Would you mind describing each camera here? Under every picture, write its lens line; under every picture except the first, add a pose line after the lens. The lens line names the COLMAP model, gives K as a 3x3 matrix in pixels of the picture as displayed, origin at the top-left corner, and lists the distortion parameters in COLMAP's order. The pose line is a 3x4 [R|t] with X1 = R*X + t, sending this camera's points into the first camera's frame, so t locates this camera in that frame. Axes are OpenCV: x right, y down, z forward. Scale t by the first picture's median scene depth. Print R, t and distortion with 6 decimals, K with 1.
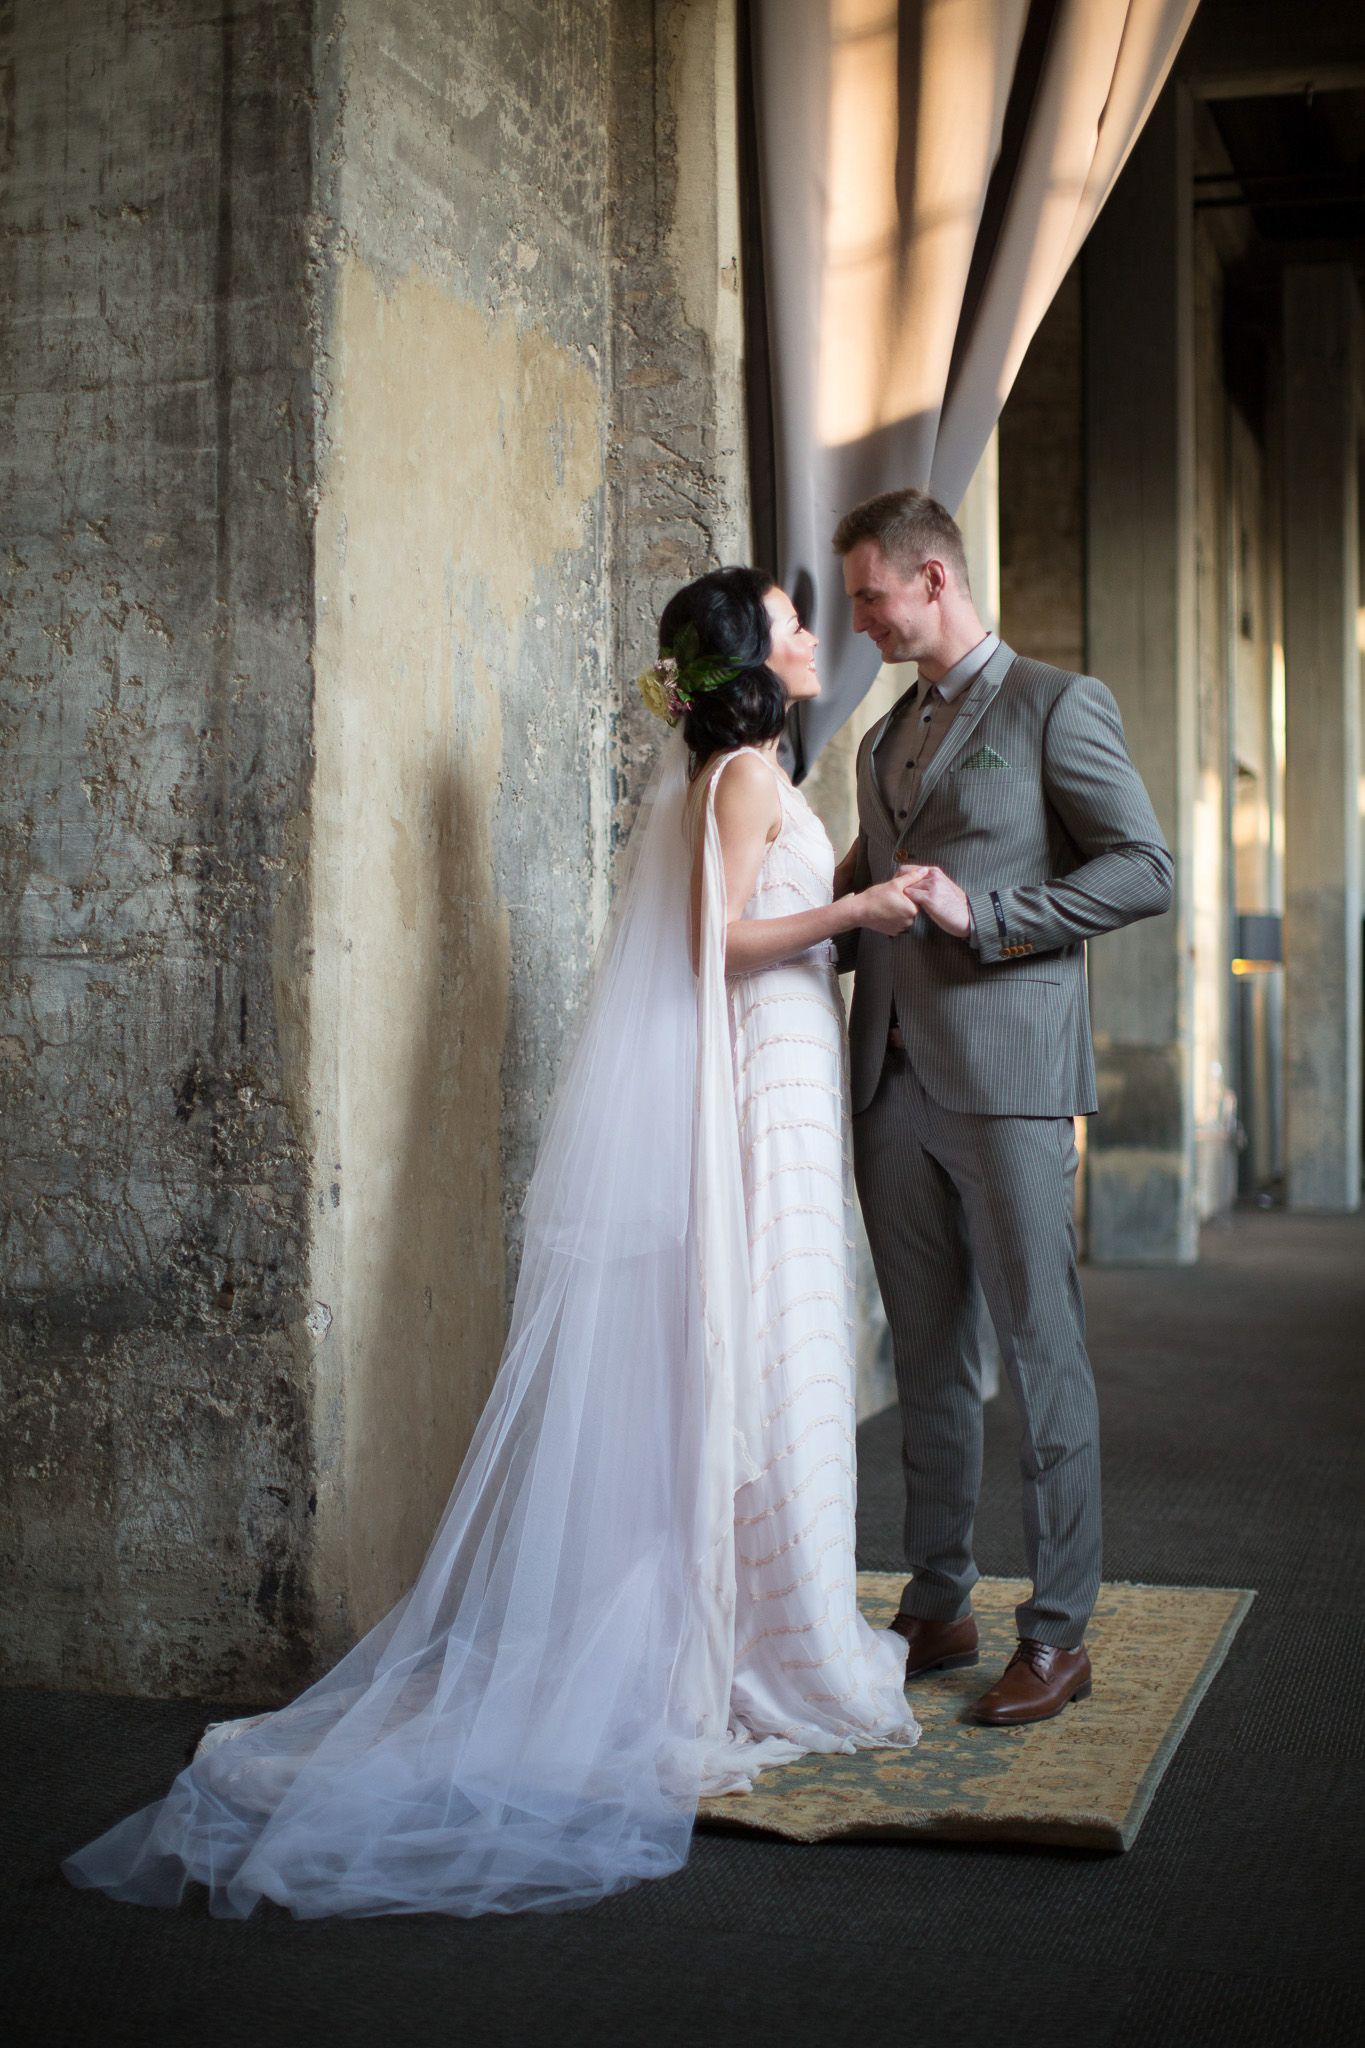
lens RADIAL K [[3015.9, 0, 685.7], [0, 3015.9, 1020.3], [0, 0, 1]] dist [-0.104528, 0.000000]
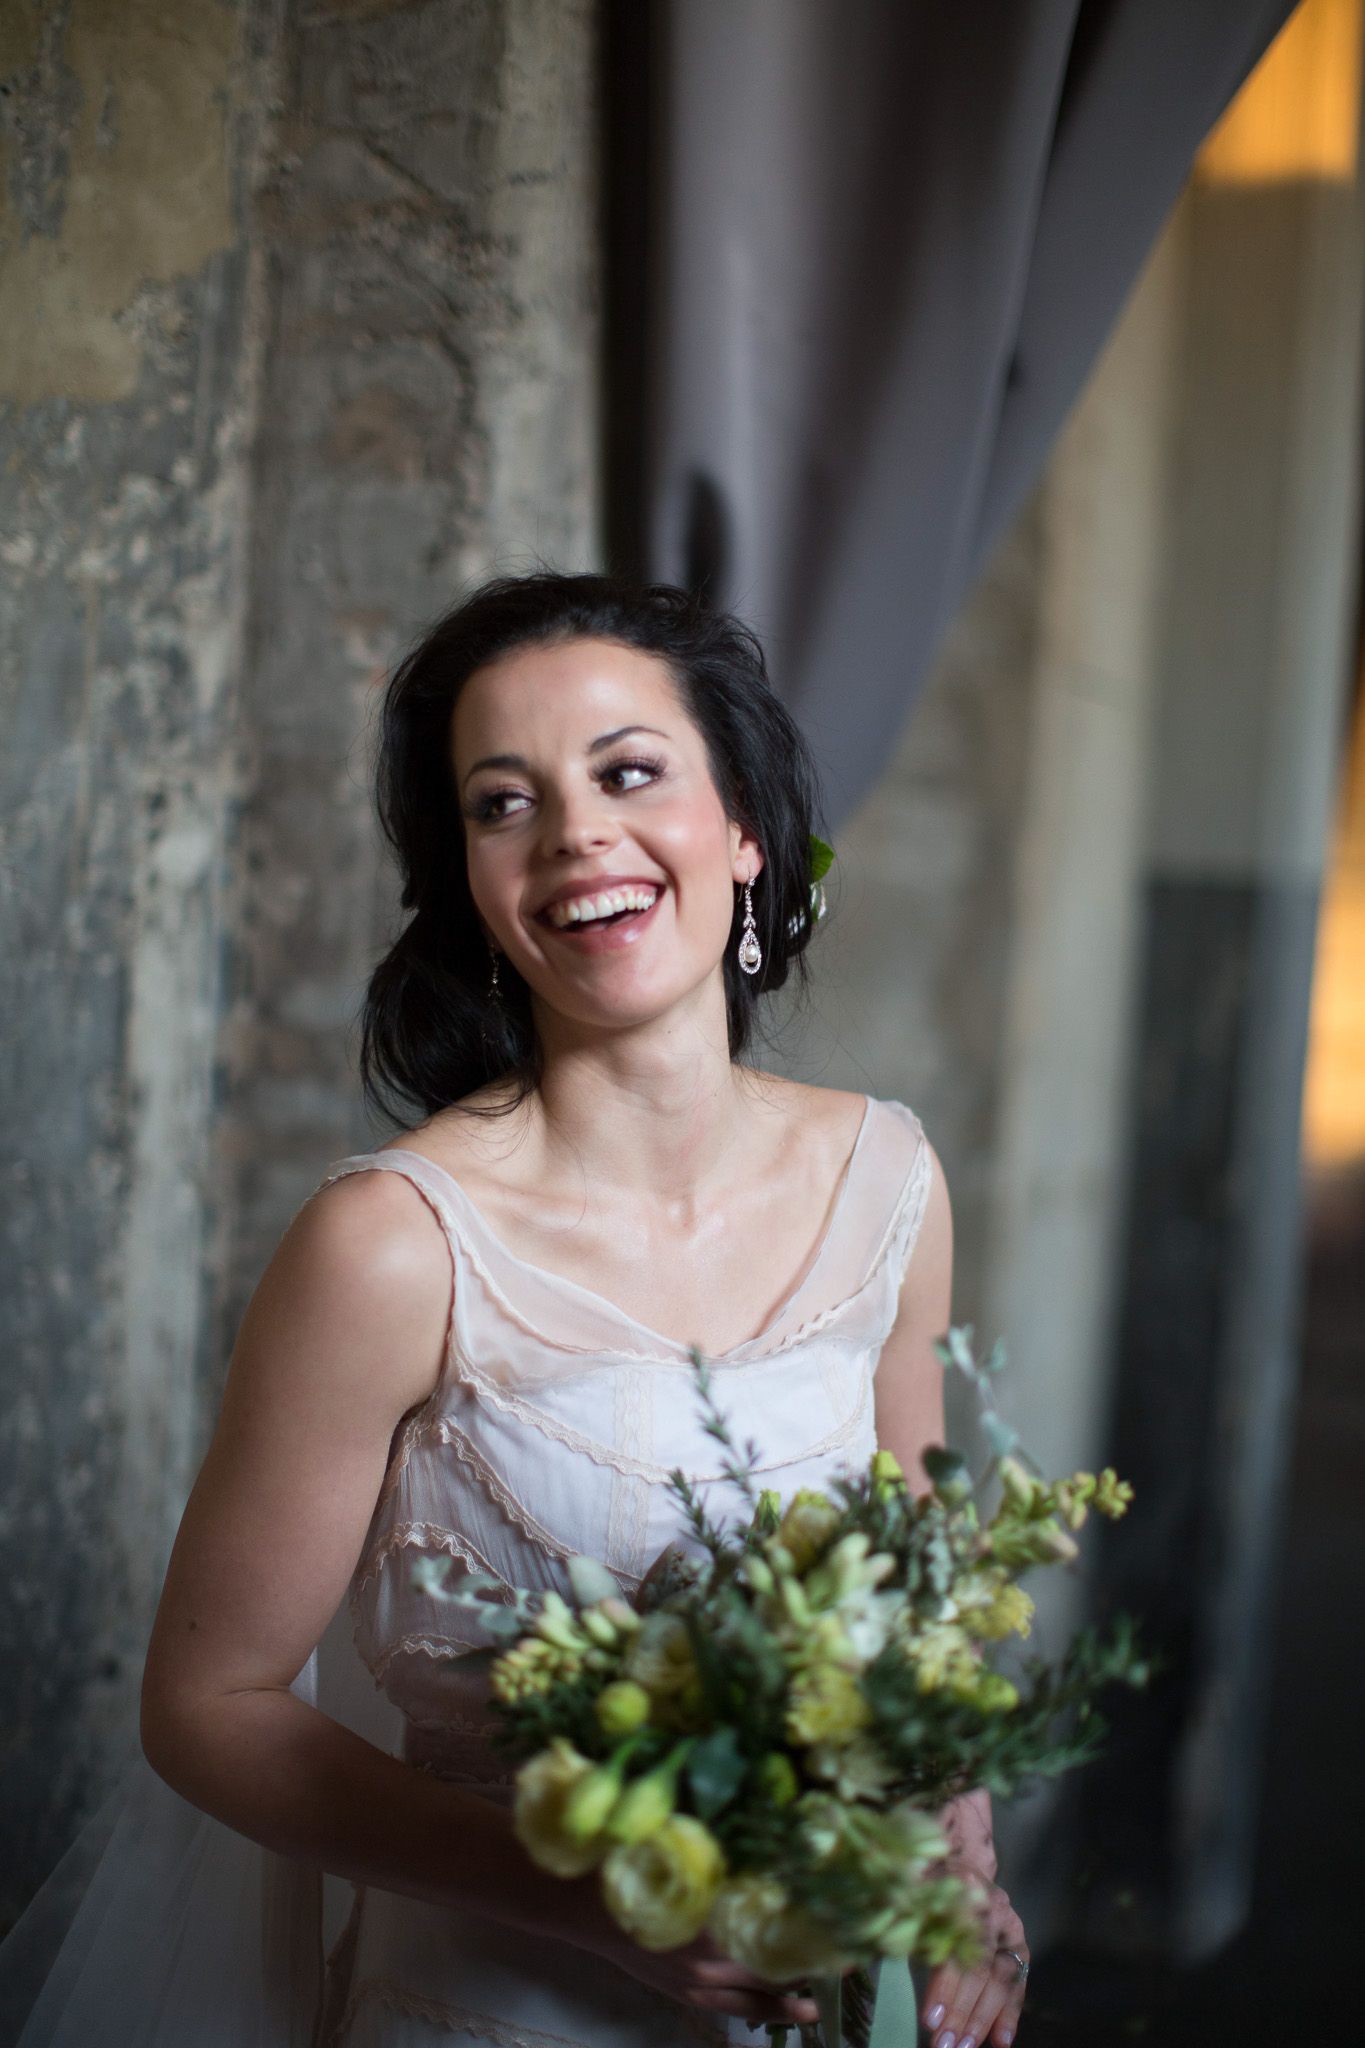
lens RADIAL K [[3015.9, 0, 683.1], [0, 3015.9, 1033.6], [0, 0, 1]] dist [-0.104528, 0.000000]
pose [[0.982292, 0.074529, -0.171897, 0.112485], [-0.069474, 0.996961, 0.035244, -0.088796], [0.174002, -0.022678, 0.984484, 0.599611]]
